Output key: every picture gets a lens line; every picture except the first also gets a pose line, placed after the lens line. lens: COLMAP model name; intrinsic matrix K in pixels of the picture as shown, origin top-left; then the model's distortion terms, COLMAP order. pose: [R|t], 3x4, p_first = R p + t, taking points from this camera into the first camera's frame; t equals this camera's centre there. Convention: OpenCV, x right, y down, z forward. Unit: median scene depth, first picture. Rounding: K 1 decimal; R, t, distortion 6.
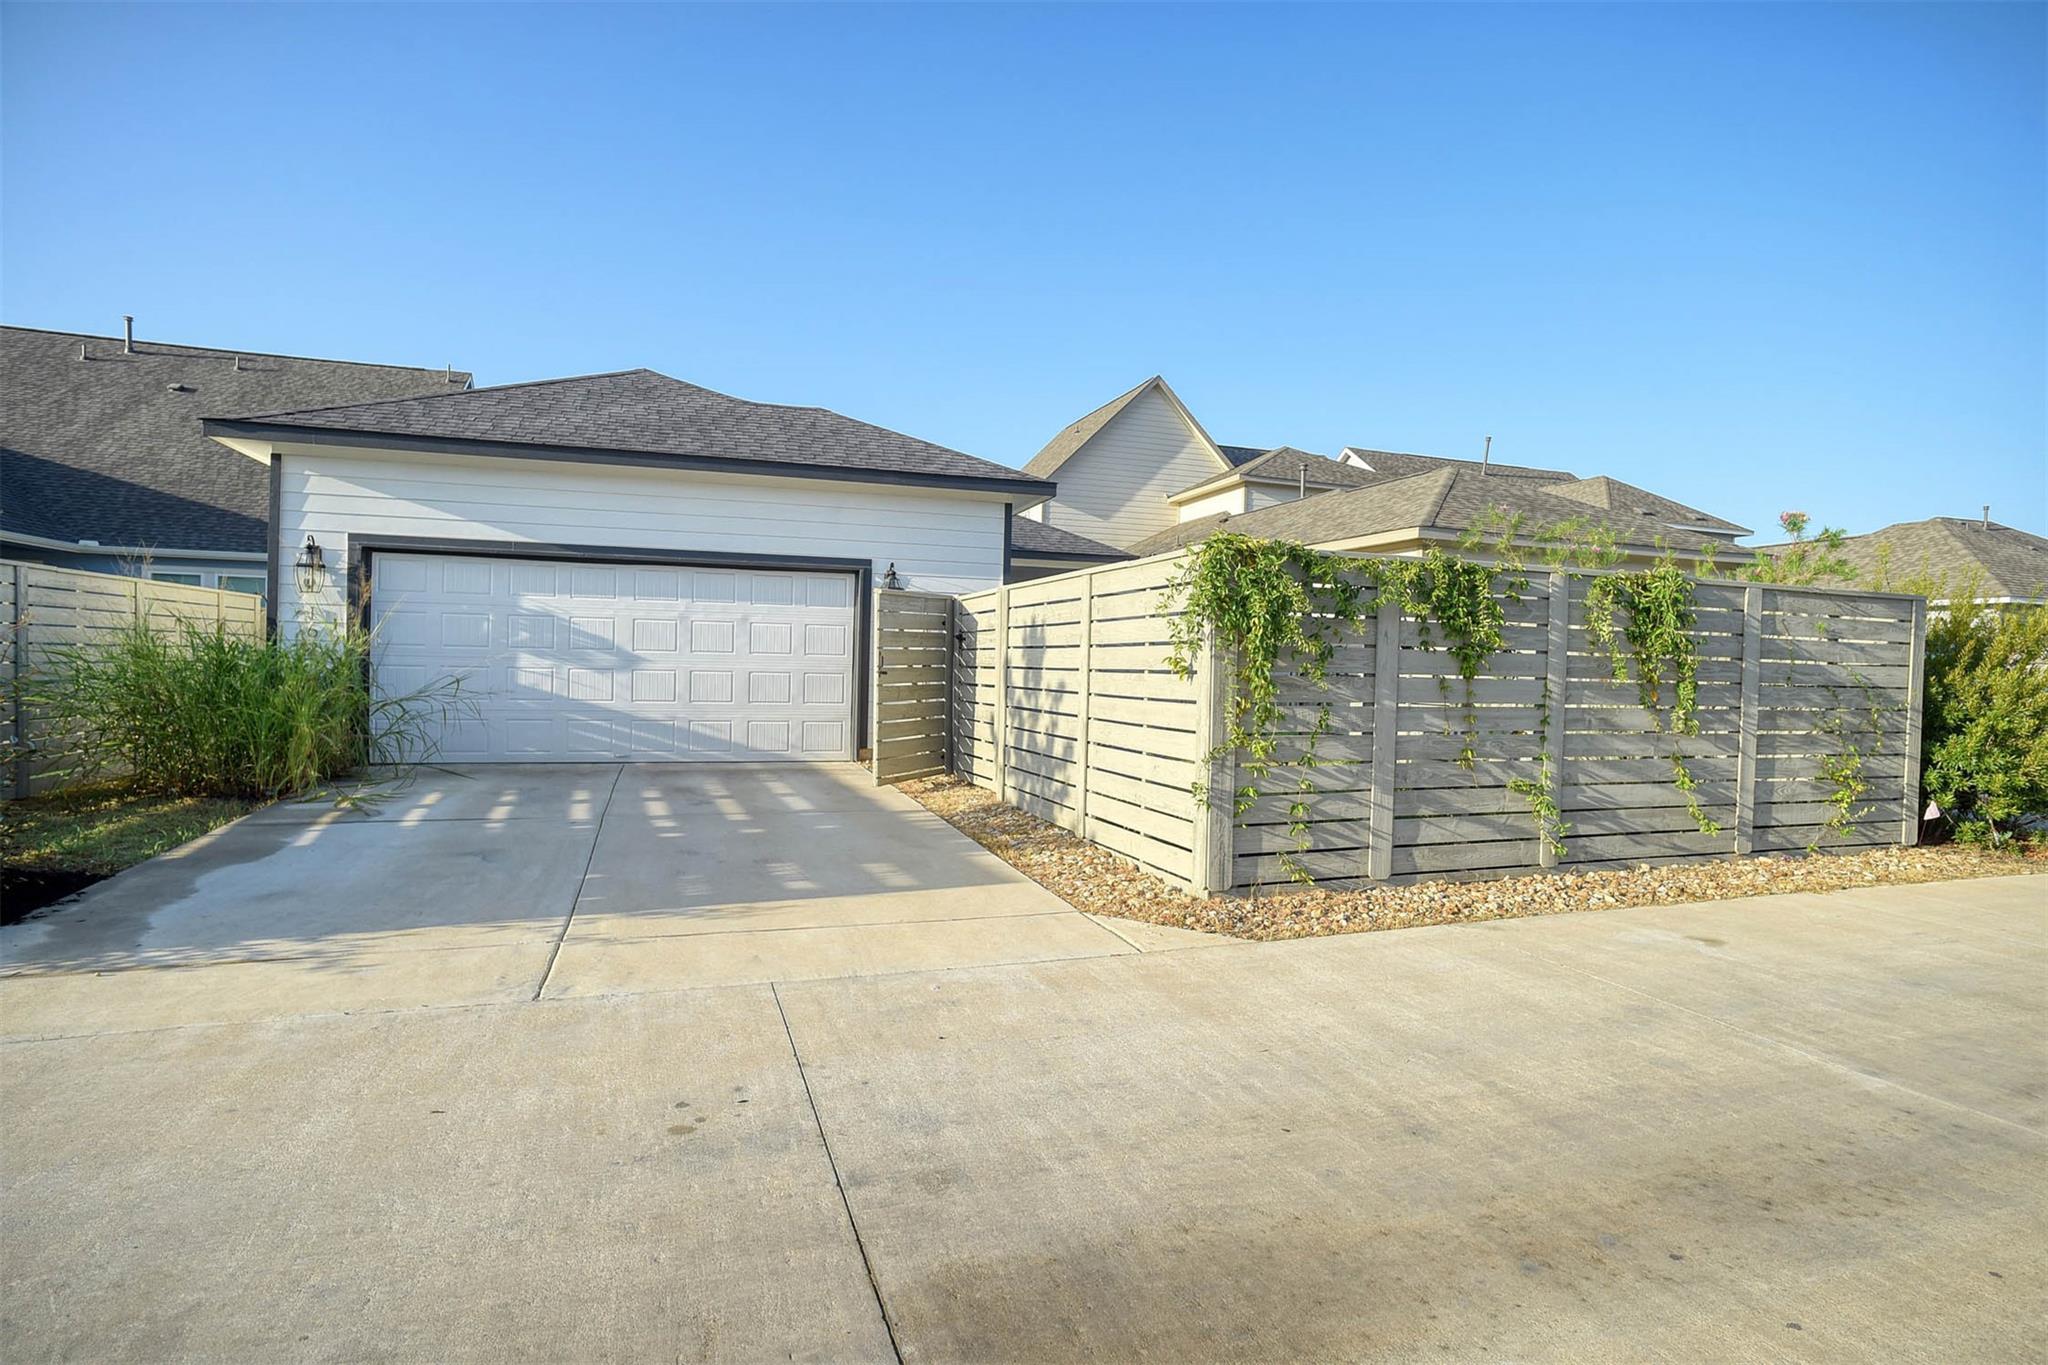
lens RADIAL K [[1035.0, 0, 1024.0], [0, 1035.0, 682.5], [0, 0, 1]] dist [-0.096340, 0.062091]
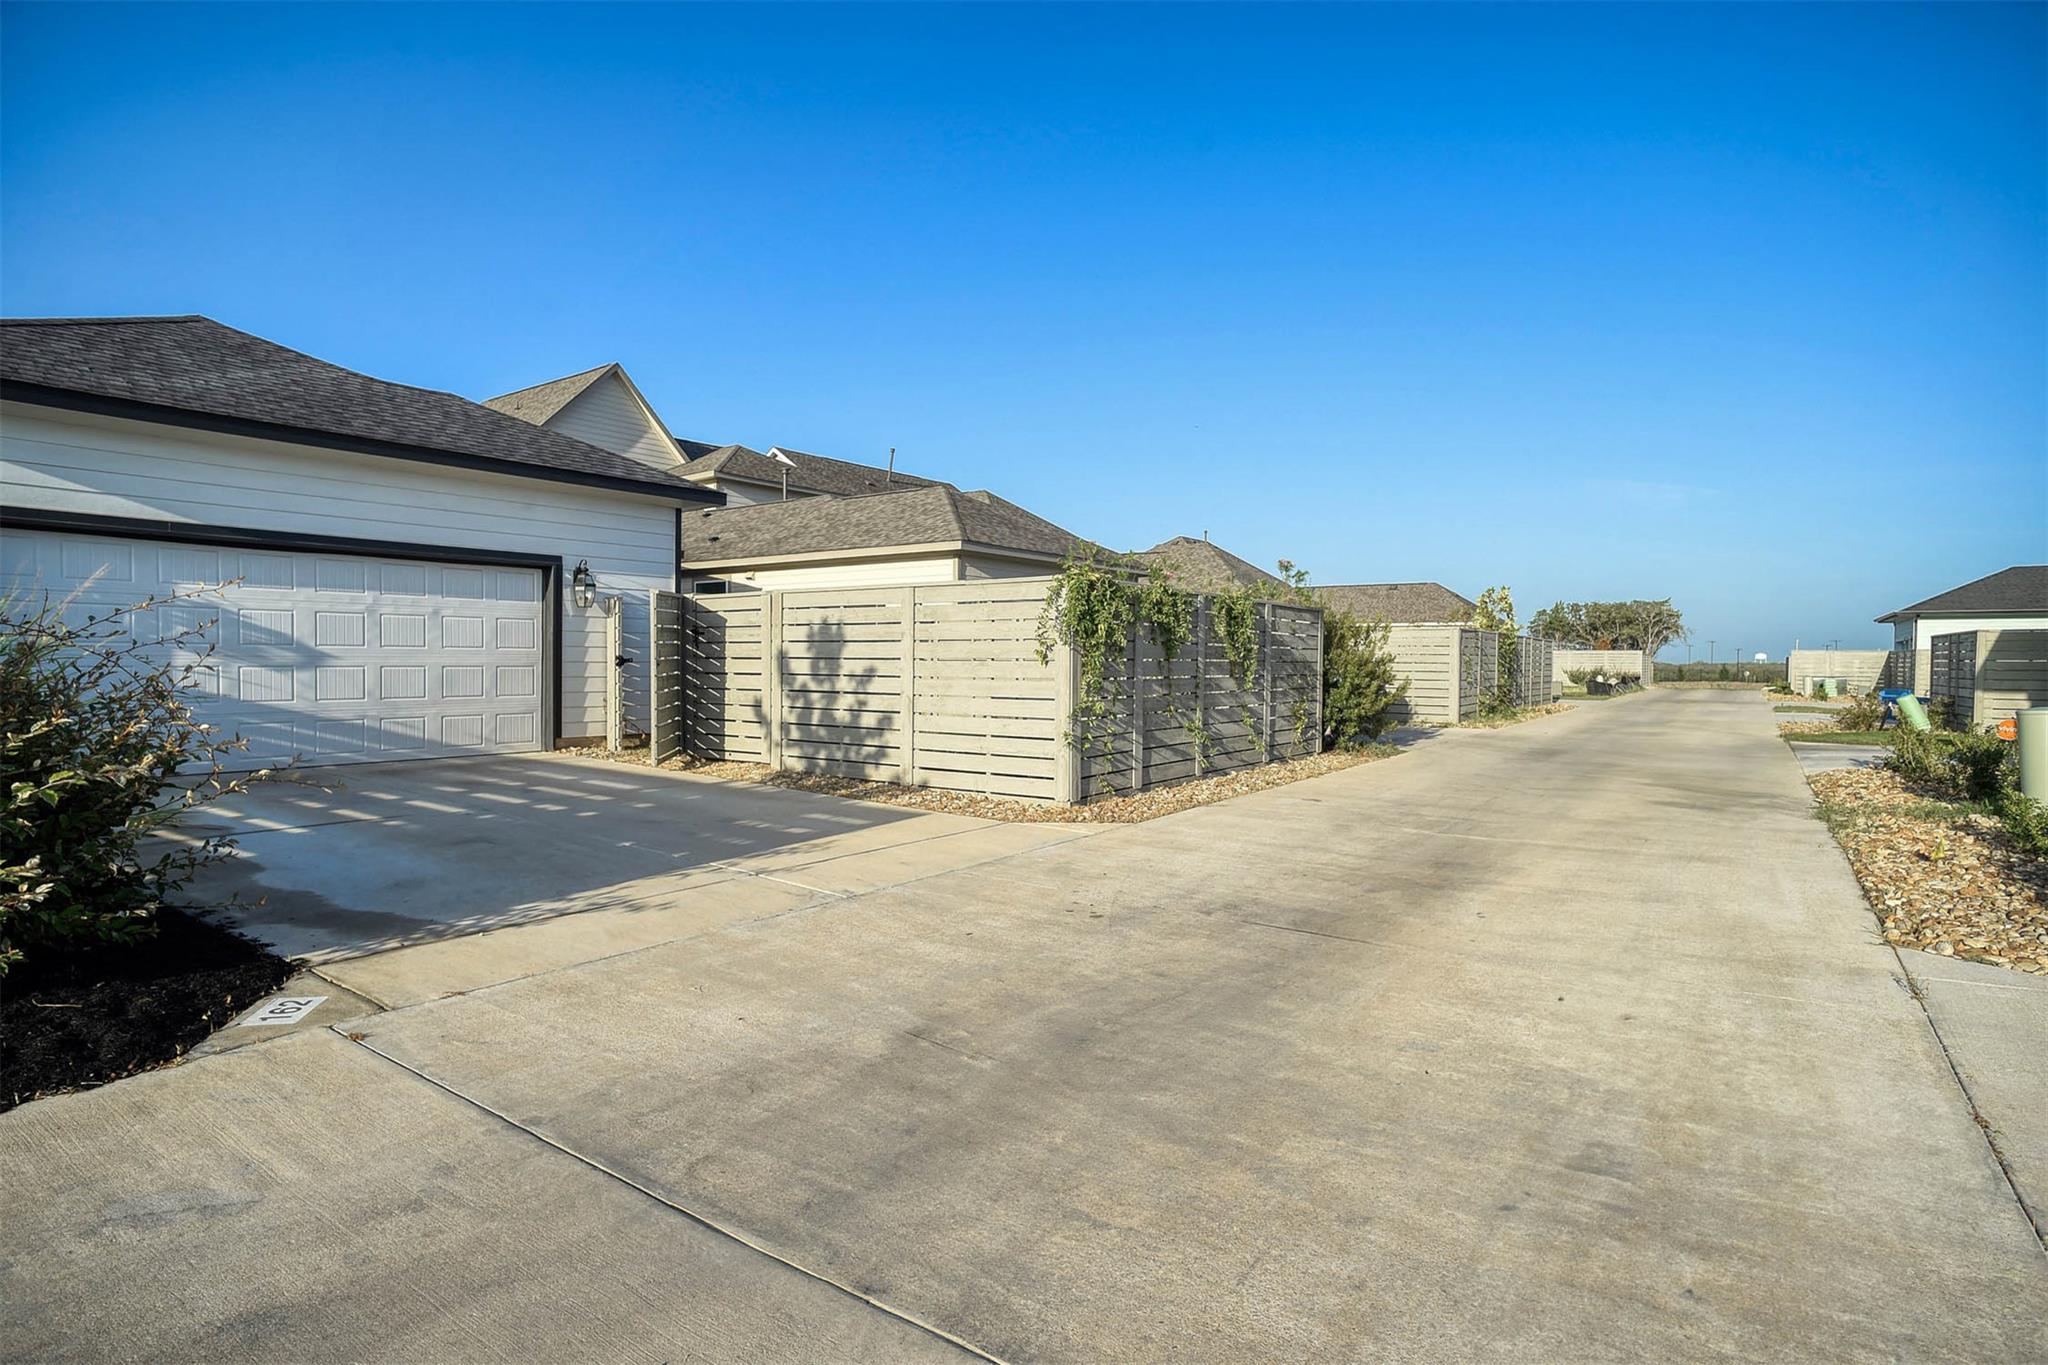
lens RADIAL K [[1011.0, 0, 1024.0], [0, 1011.0, 682.5], [0, 0, 1]] dist [-0.050307, 0.000310]
pose [[0.820210, -0.029015, 0.571326, -0.506842], [0.019671, 0.999553, 0.022523, -0.007881], [-0.571724, -0.007235, 0.820414, -0.136461]]
